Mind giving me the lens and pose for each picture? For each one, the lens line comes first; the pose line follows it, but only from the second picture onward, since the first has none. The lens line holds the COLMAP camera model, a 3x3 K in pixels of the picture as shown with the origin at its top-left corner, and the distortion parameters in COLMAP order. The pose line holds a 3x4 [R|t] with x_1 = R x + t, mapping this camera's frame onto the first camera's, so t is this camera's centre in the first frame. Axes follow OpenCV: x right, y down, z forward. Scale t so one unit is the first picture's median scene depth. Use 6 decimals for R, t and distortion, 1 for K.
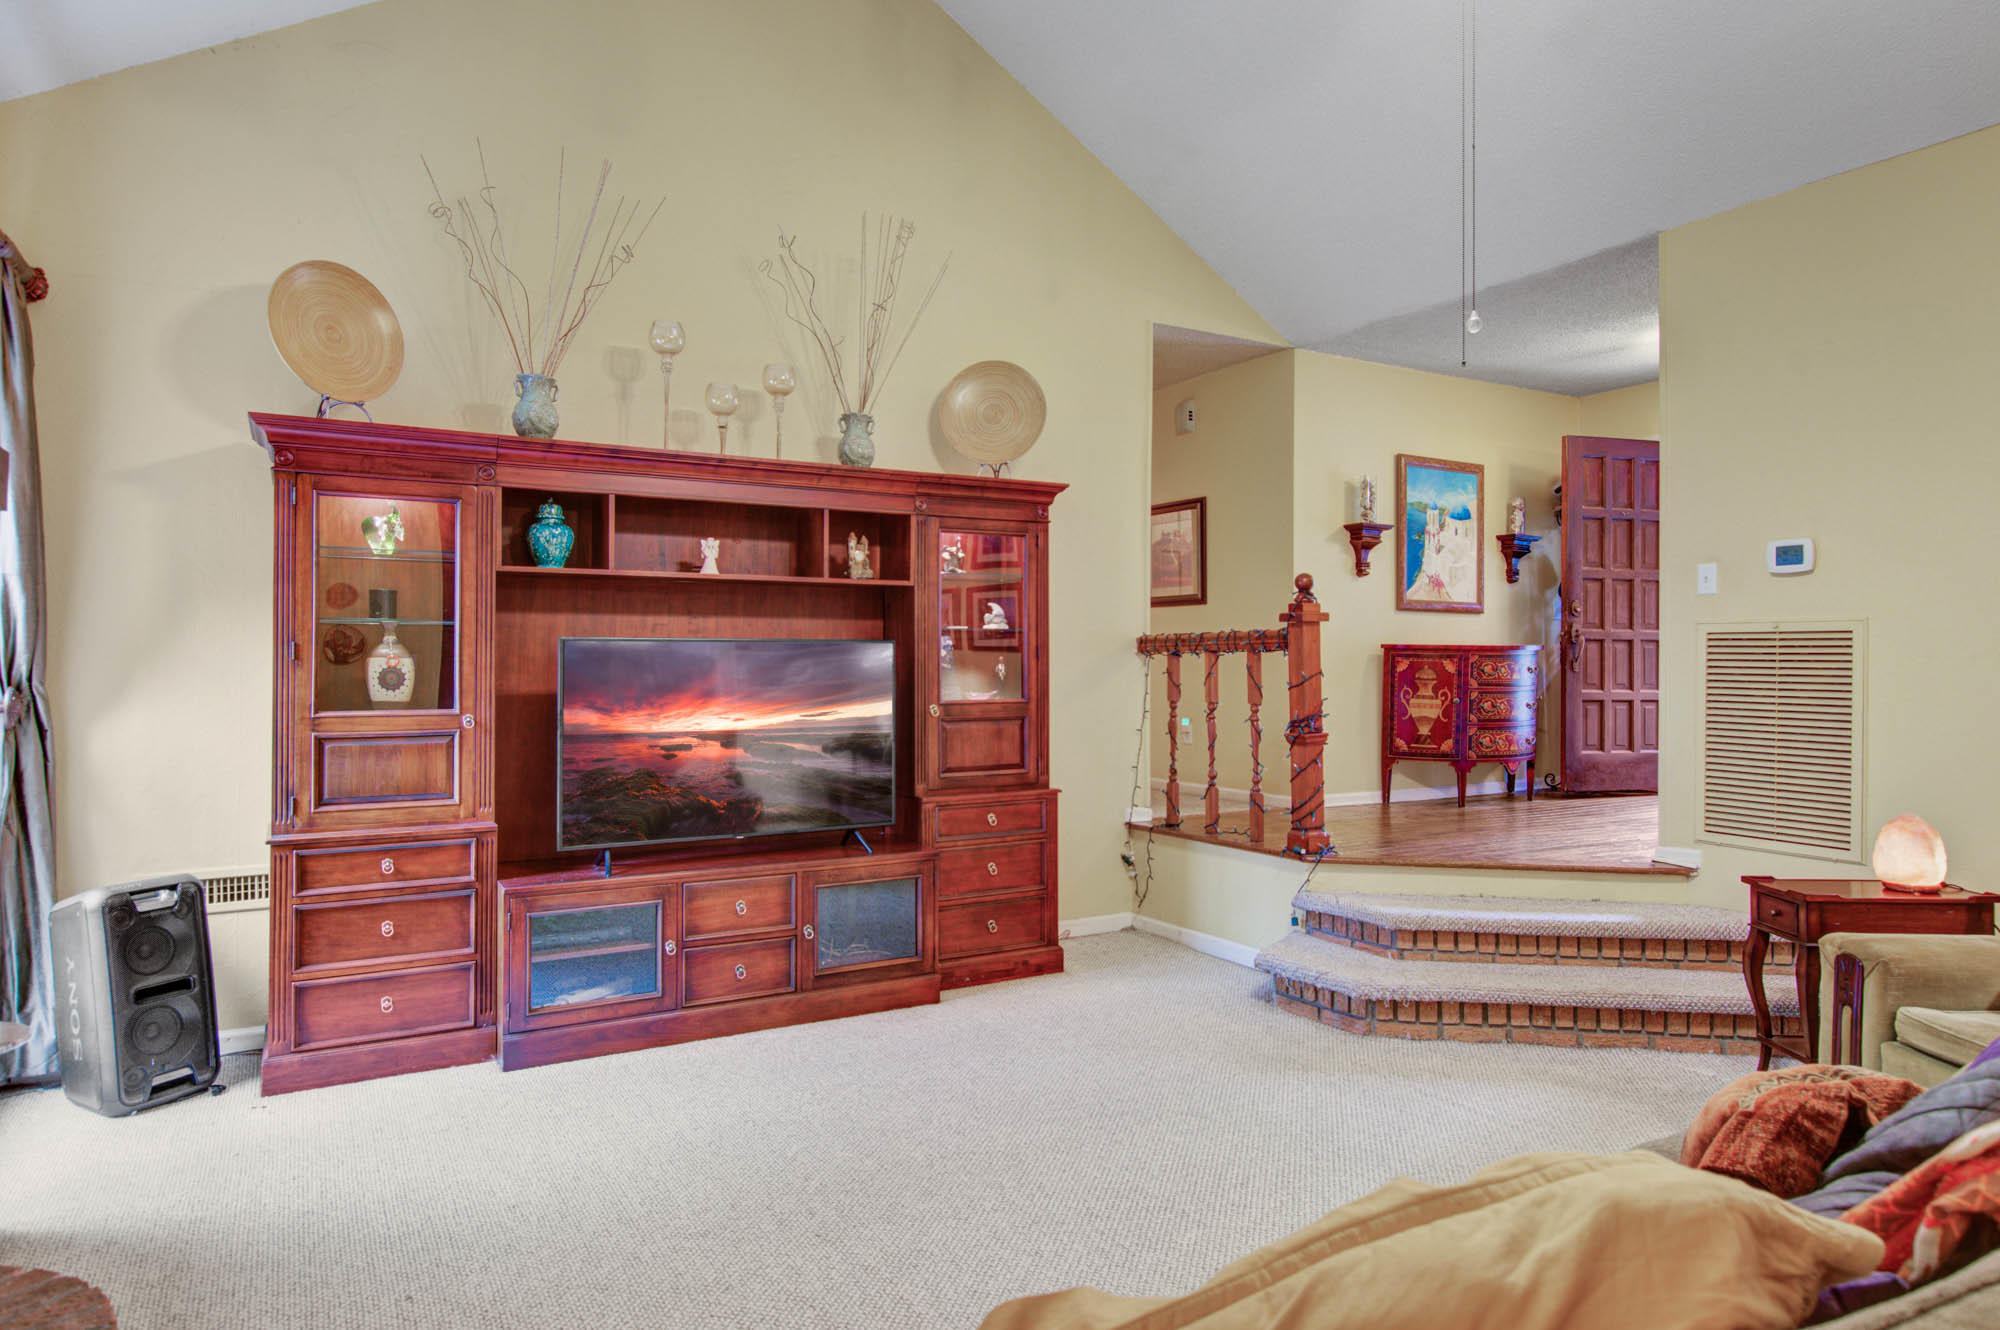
lens RADIAL K [[1203.1, 0, 1008.2], [0, 1203.1, 652.9], [0, 0, 1]] dist [0.003572, 0.001281]
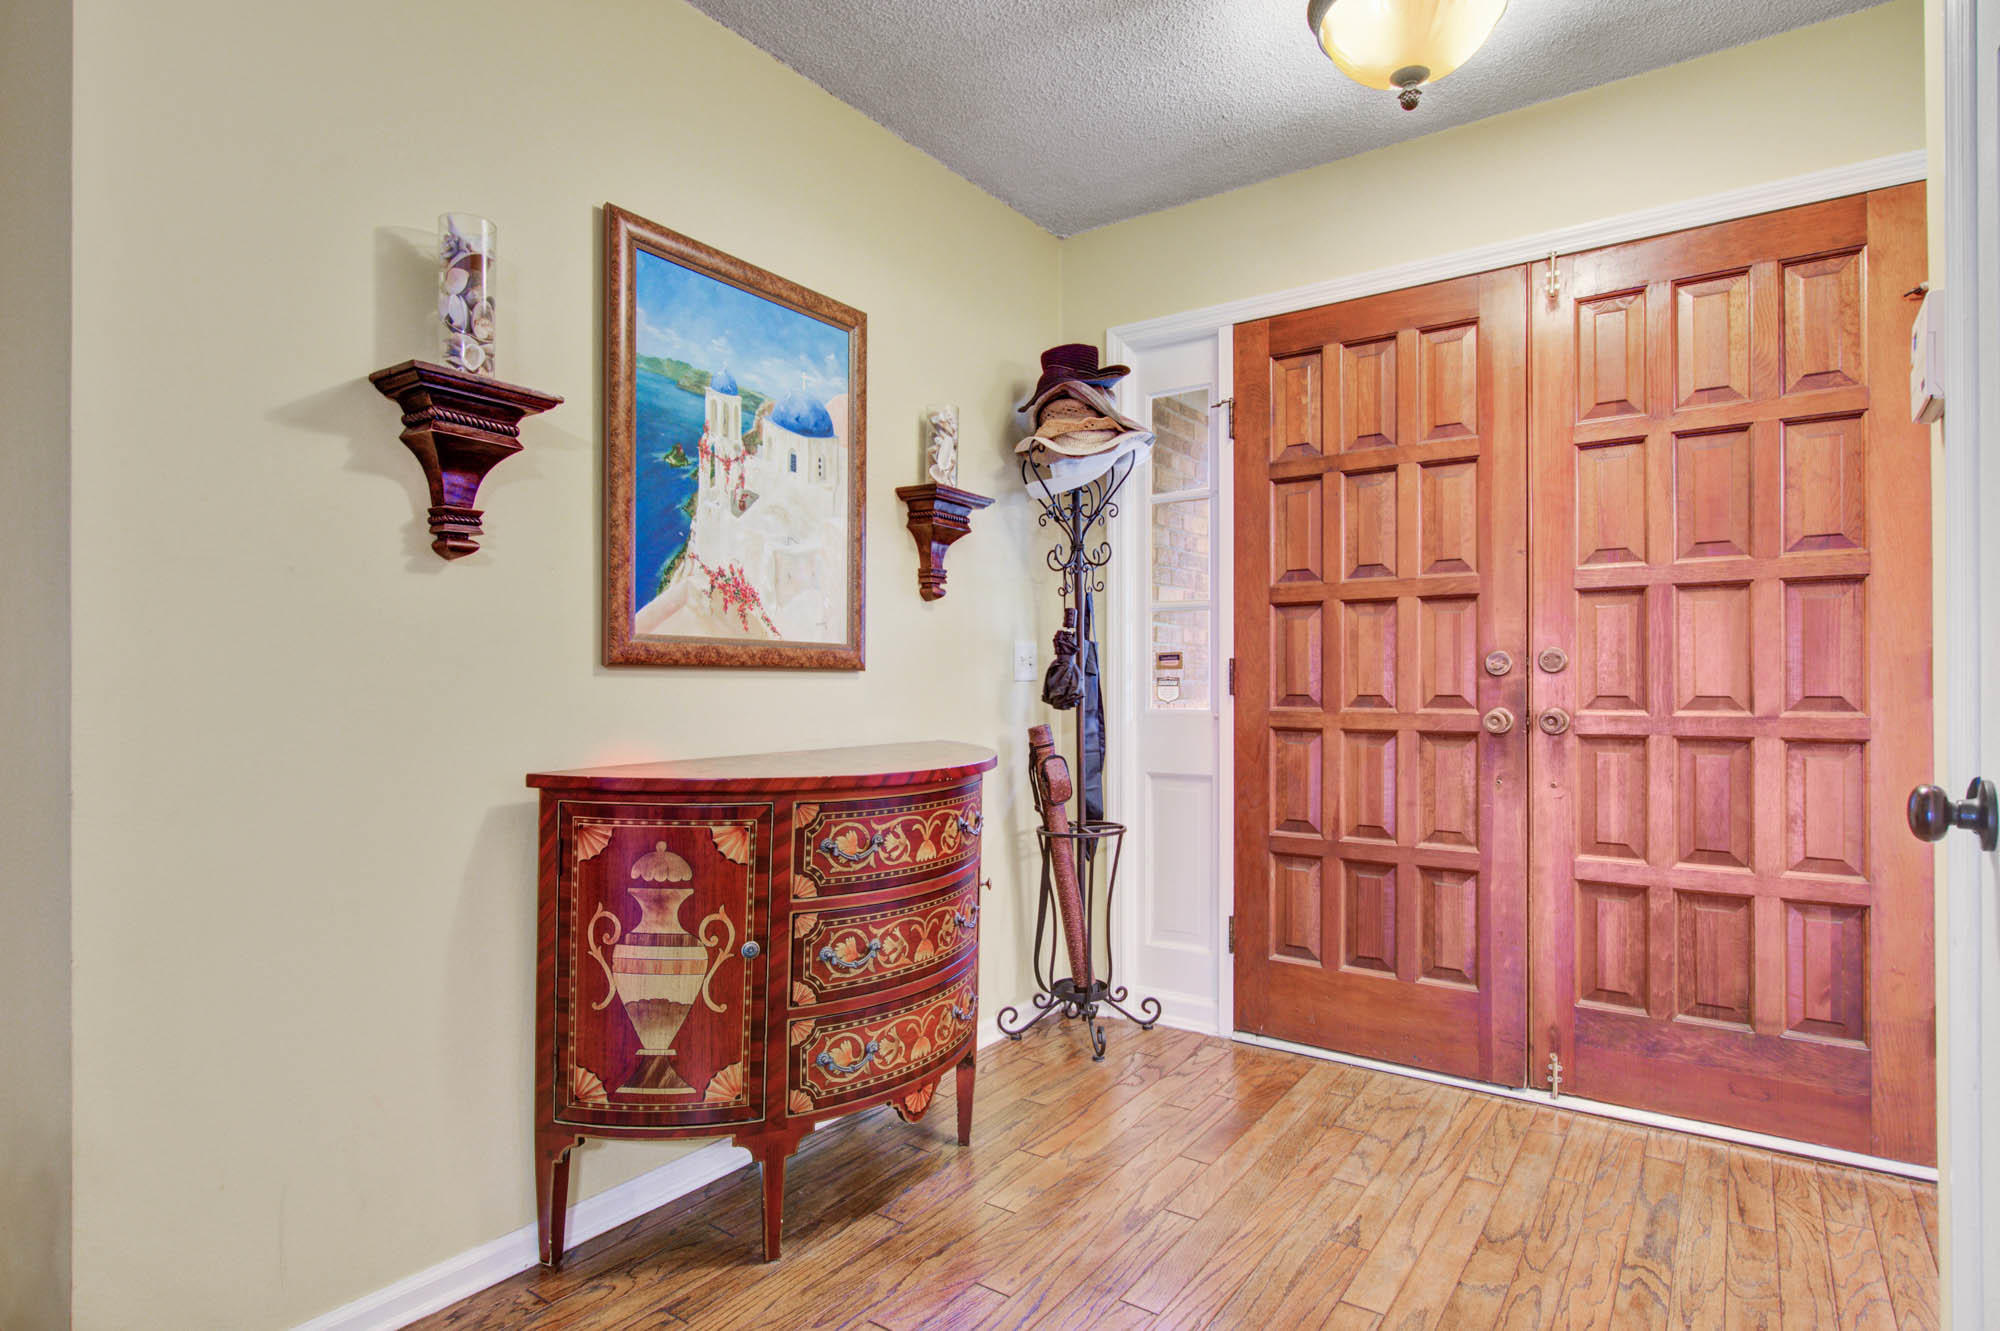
lens RADIAL K [[1122.7, 0, 1013.5], [0, 1122.7, 671.1], [0, 0, 1]] dist [0.002813, 0.000577]
pose [[0.907556, 0.002226, 0.419926, 0.294925], [-0.001216, 0.999996, -0.002673, -0.033036], [-0.419930, 0.001916, 0.907554, 0.662675]]
